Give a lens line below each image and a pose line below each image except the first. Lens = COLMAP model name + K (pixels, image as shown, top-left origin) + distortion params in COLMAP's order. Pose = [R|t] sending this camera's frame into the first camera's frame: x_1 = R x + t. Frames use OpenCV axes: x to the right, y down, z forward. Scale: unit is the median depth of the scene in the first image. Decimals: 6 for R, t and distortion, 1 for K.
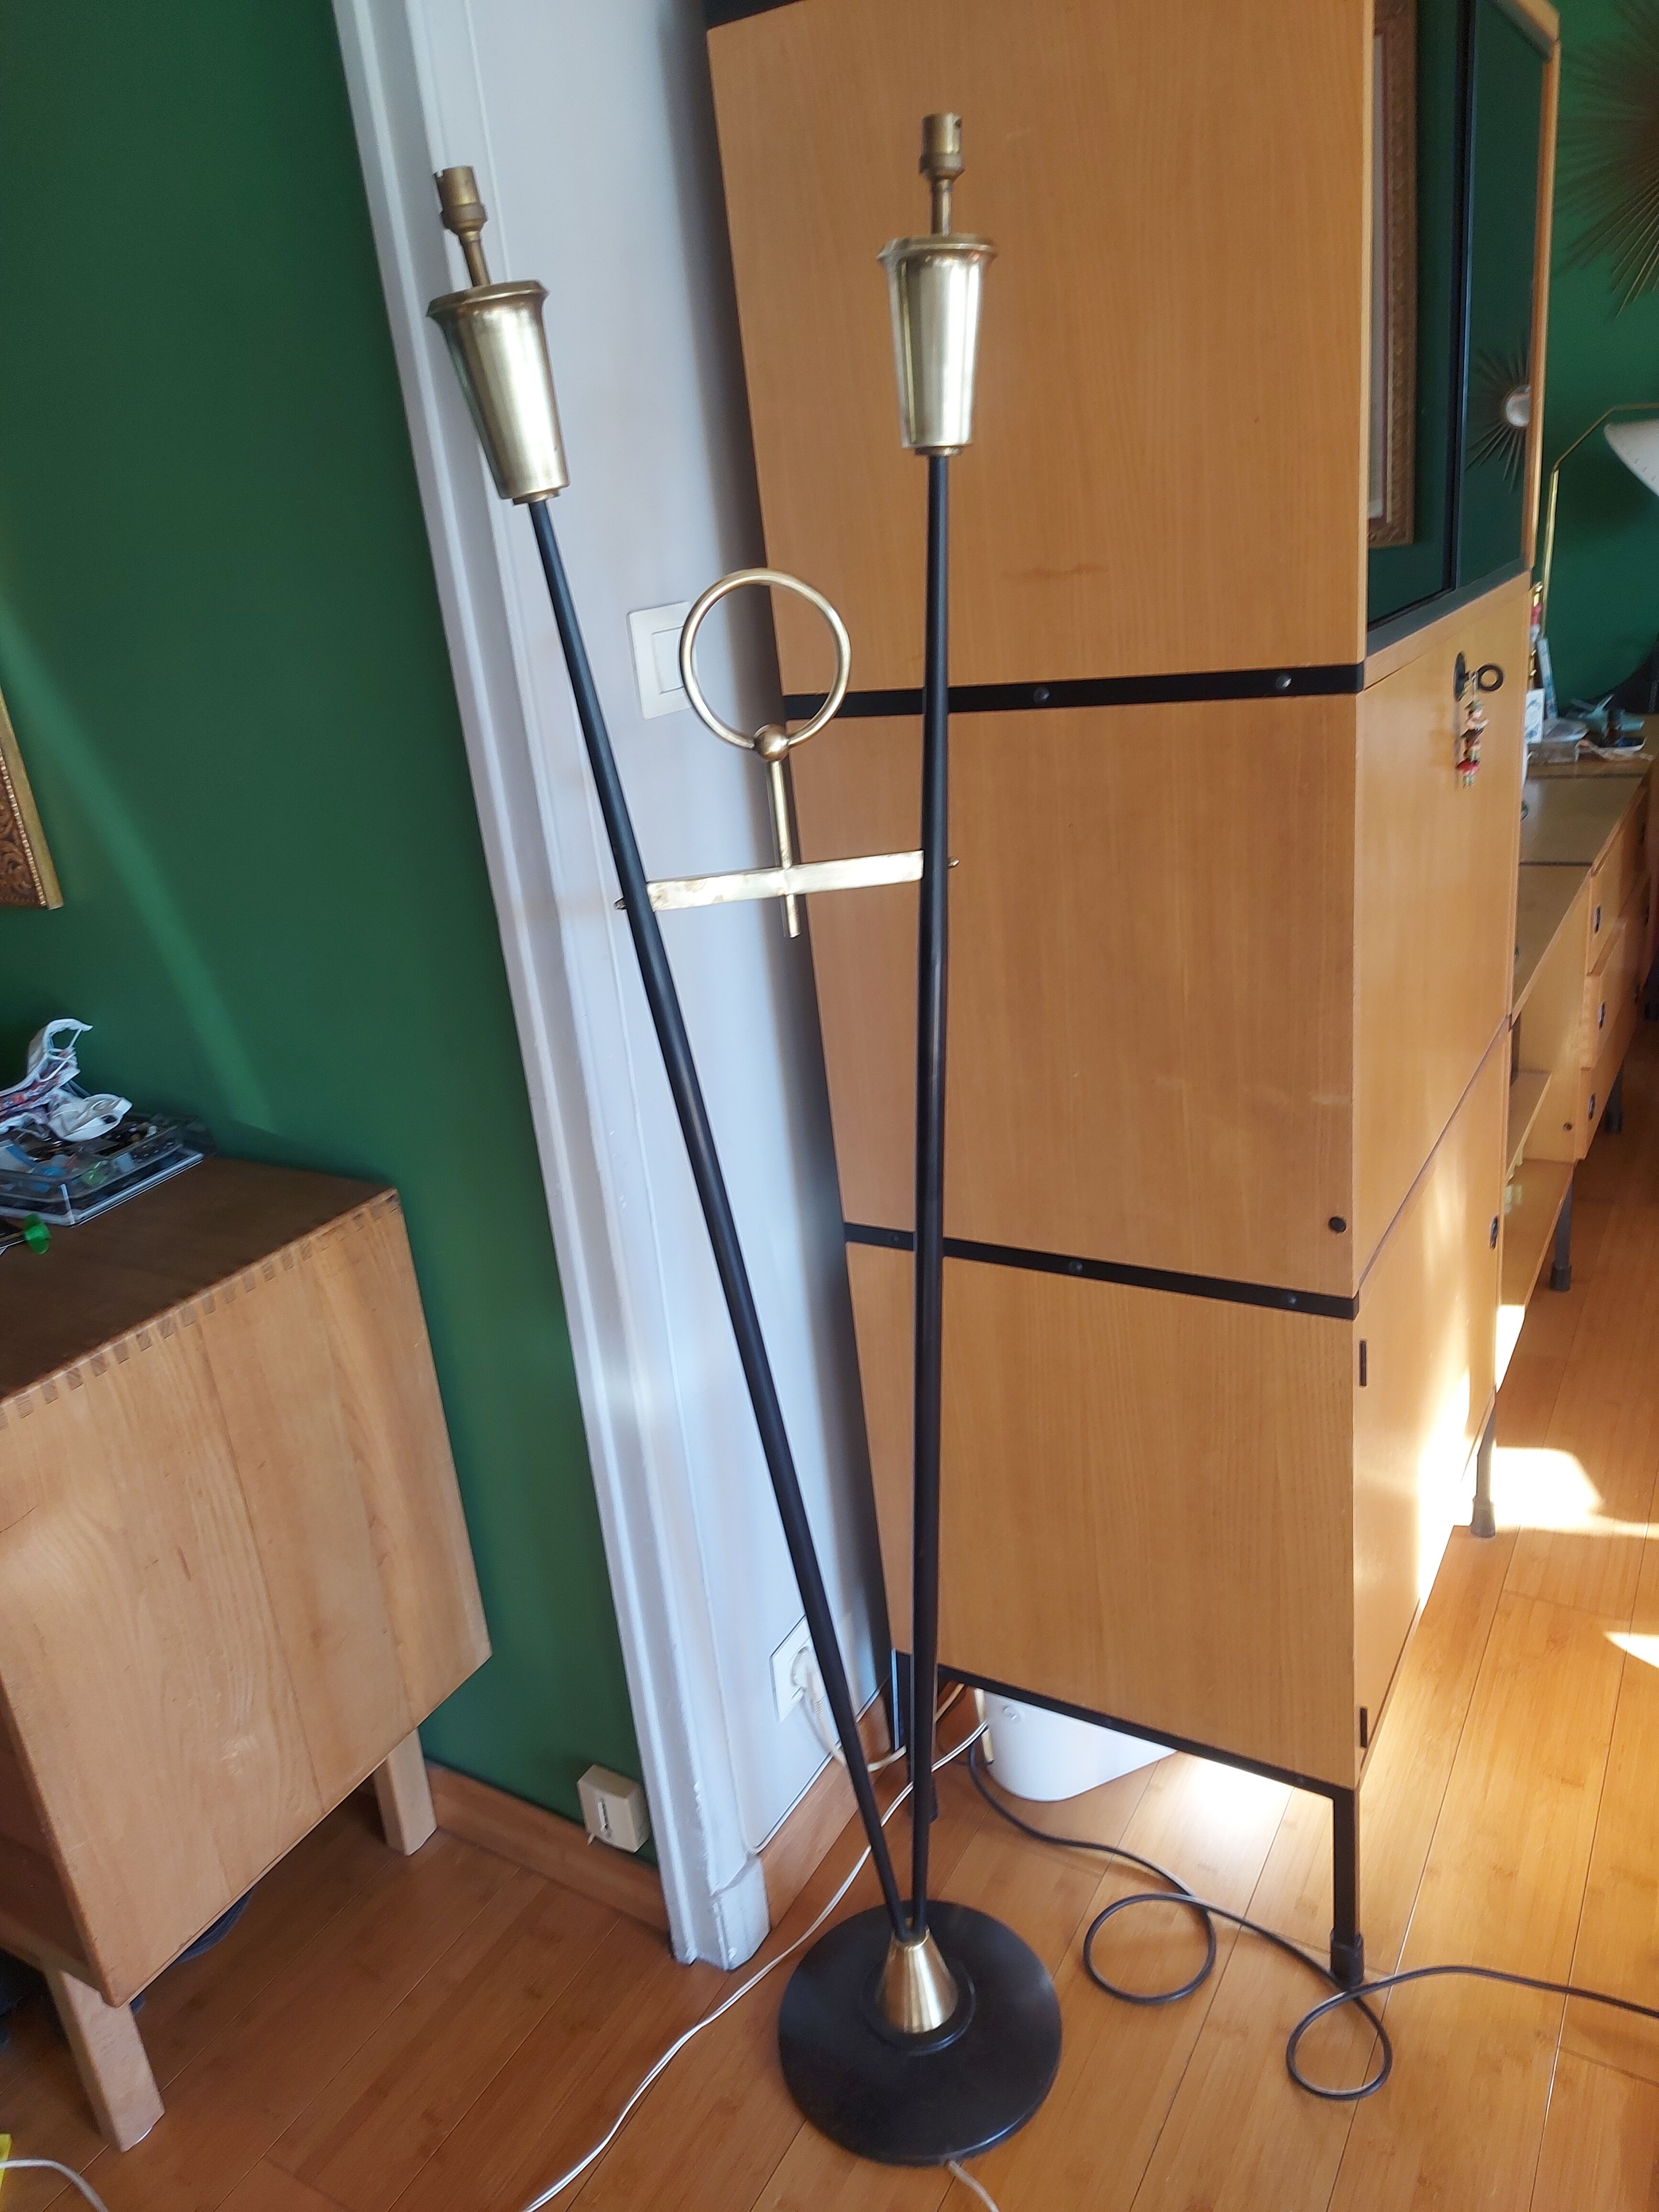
lens RADIAL K [[1598.3, 0, 819.0], [0, 1598.3, 1117.0], [0, 0, 1]] dist [0.060945, -0.060176]
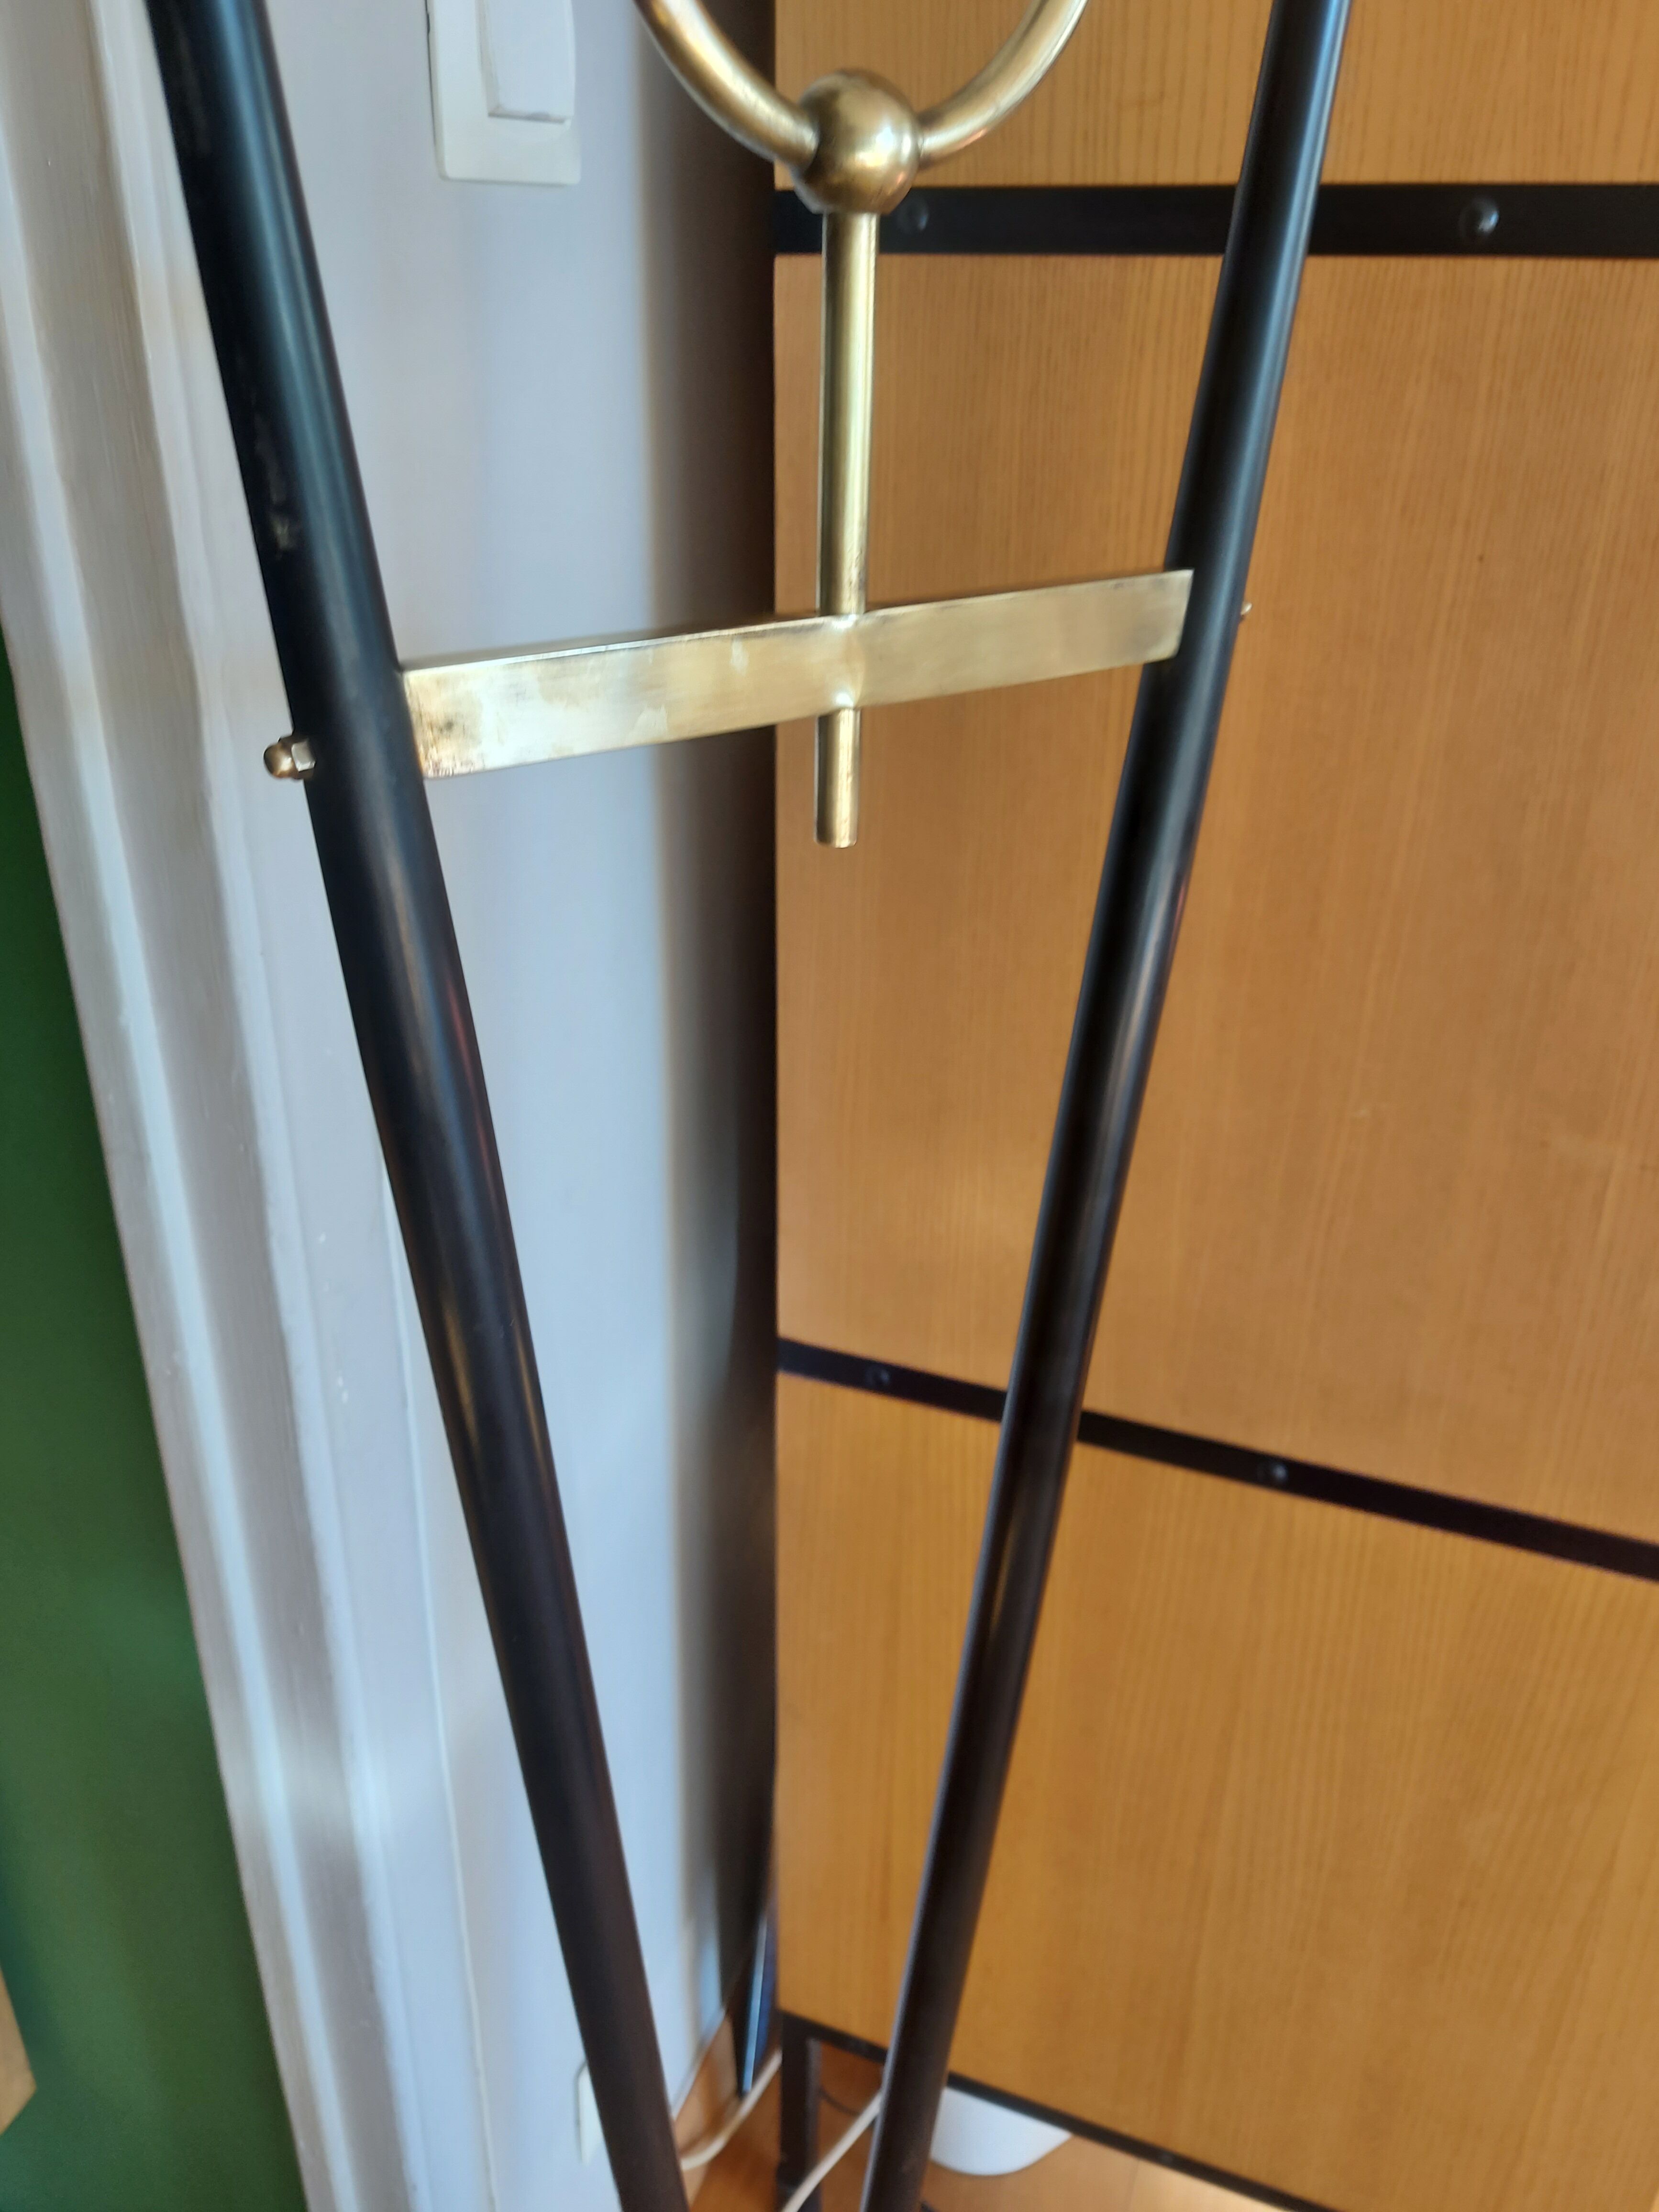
lens RADIAL K [[1587.9, 0, 832.3], [0, 1587.9, 1074.3], [0, 0, 1]] dist [0.063031, -0.076477]
pose [[0.975842, 0.034211, 0.215784, -0.081465], [-0.051208, 0.995967, 0.073675, -0.056845], [-0.212393, -0.082945, 0.973658, 0.514189]]
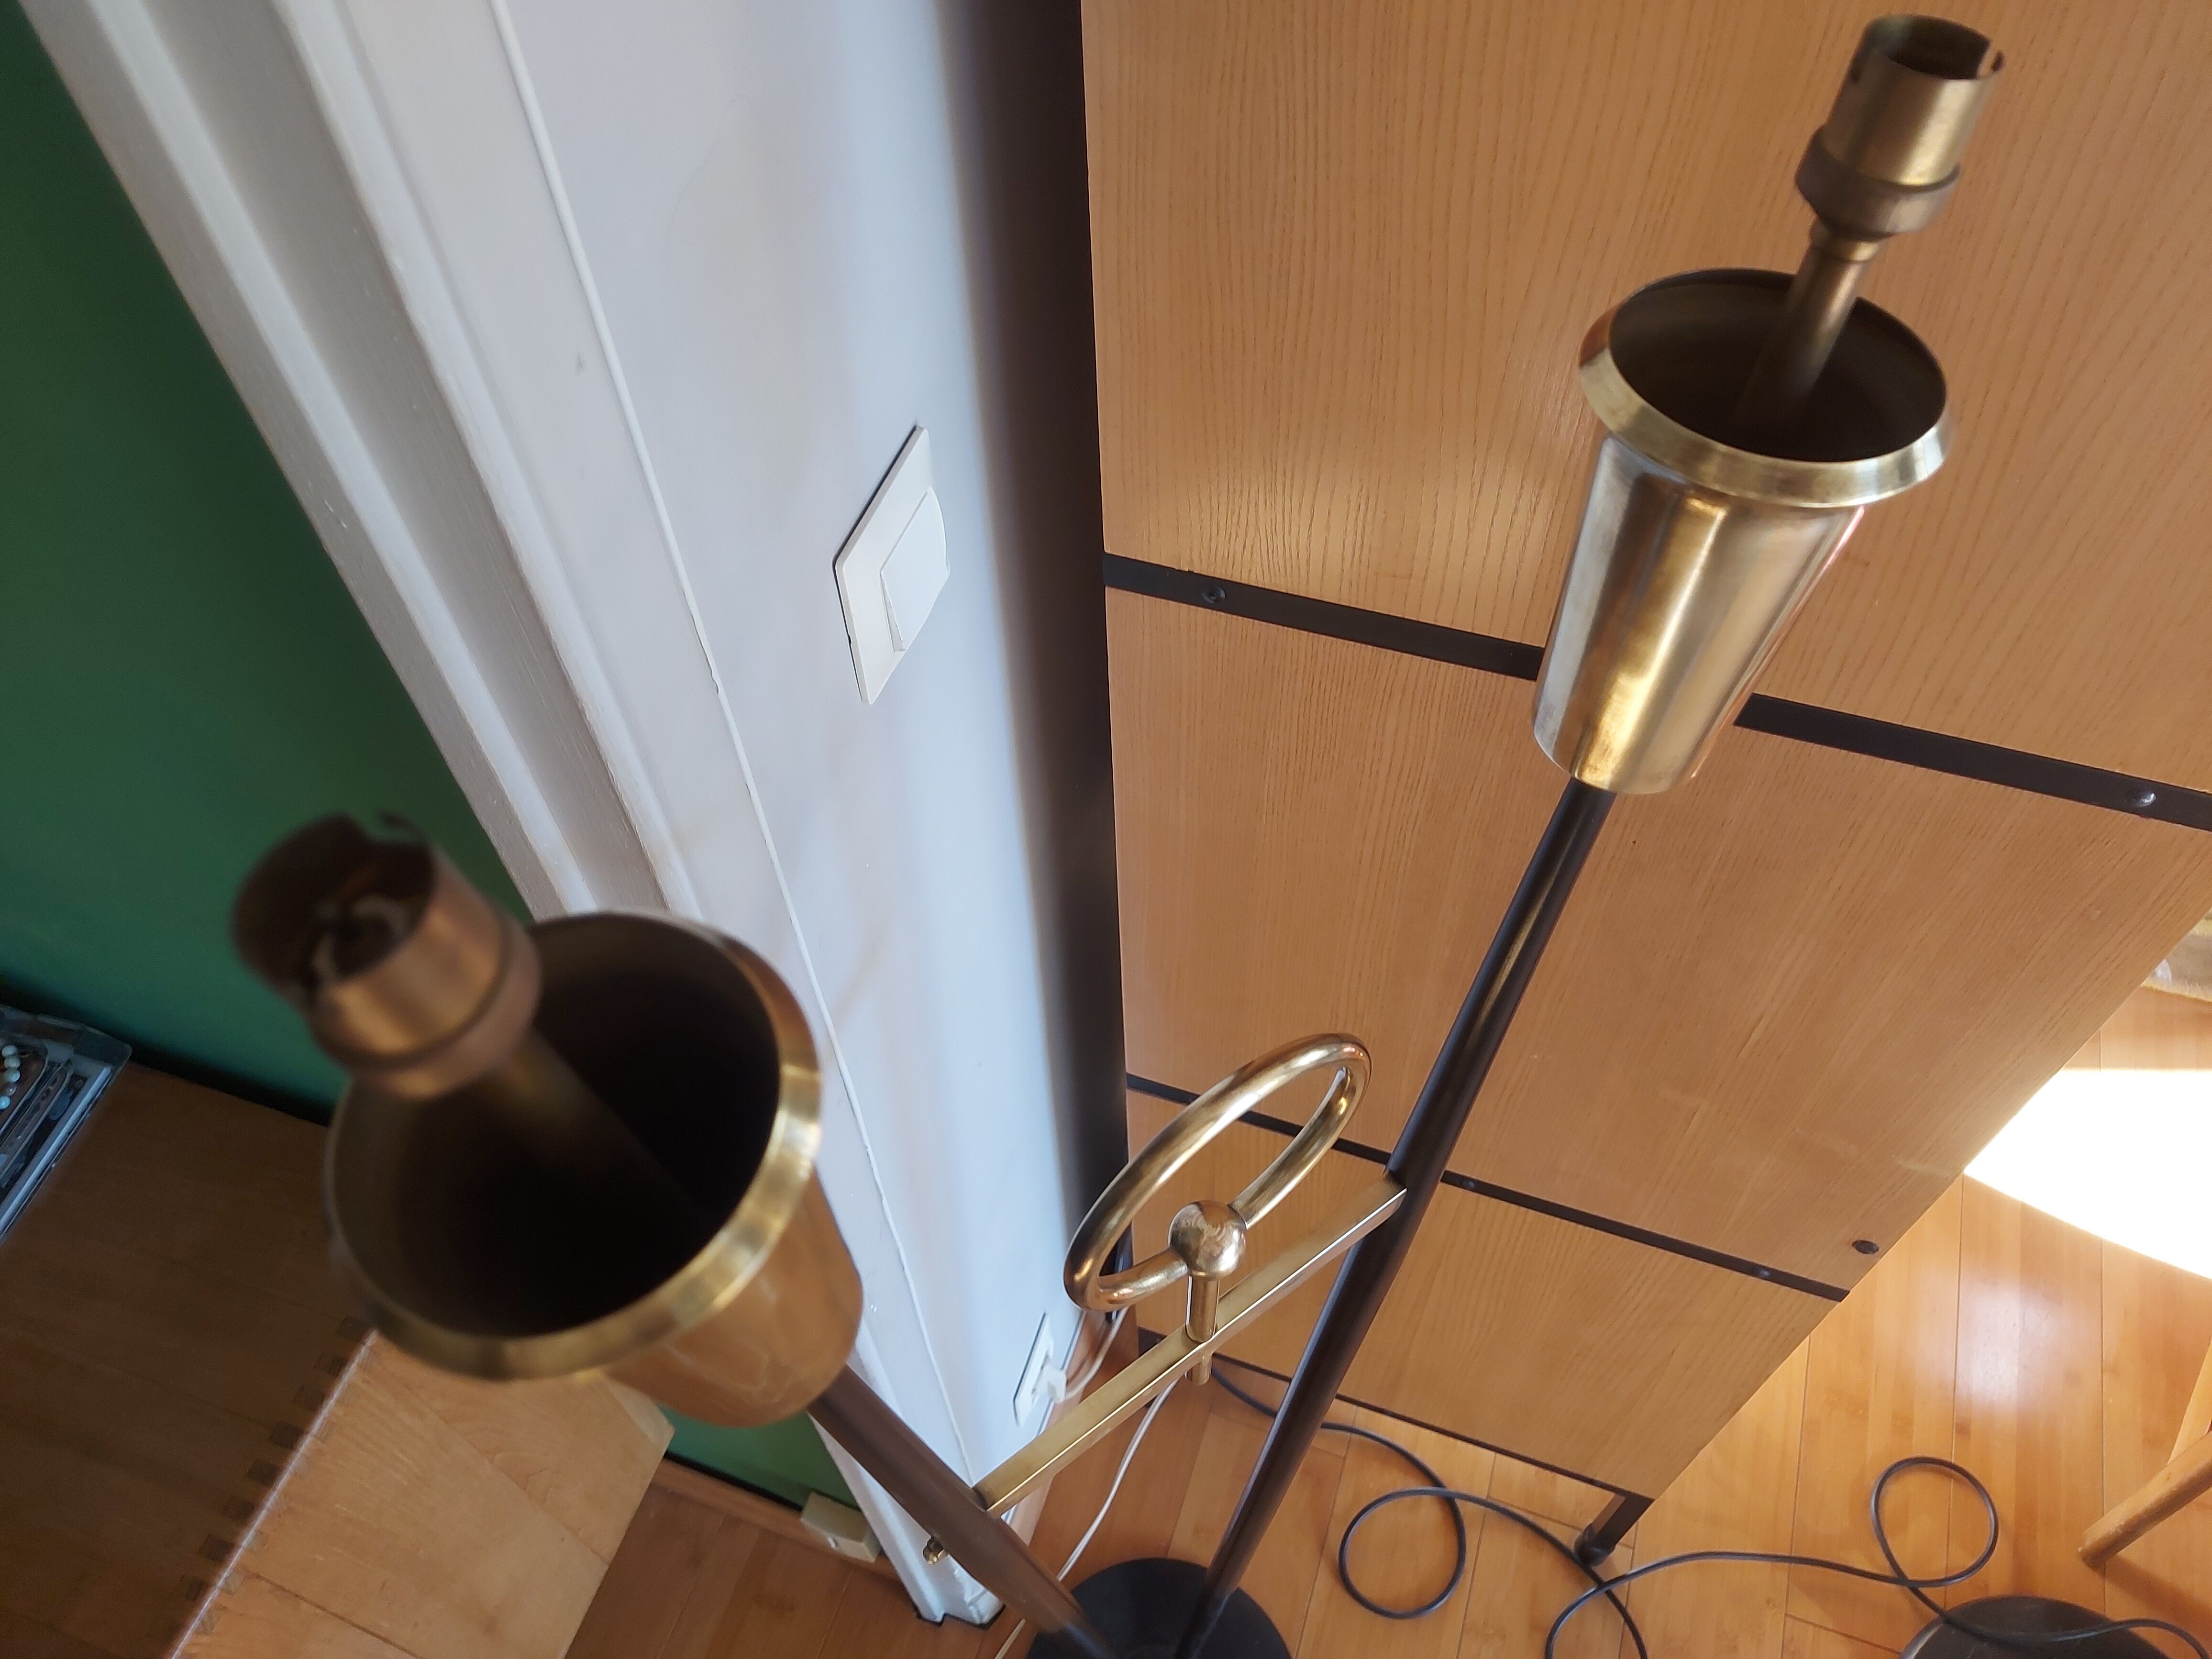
lens RADIAL K [[1598.3, 0, 1087.1], [0, 1598.3, 831.7], [0, 0, 1]] dist [0.060945, -0.060176]
pose [[0.978018, -0.114716, 0.174128, -0.115801], [0.003029, 0.842798, 0.538222, -0.419447], [-0.208497, -0.525864, 0.824619, 0.472611]]
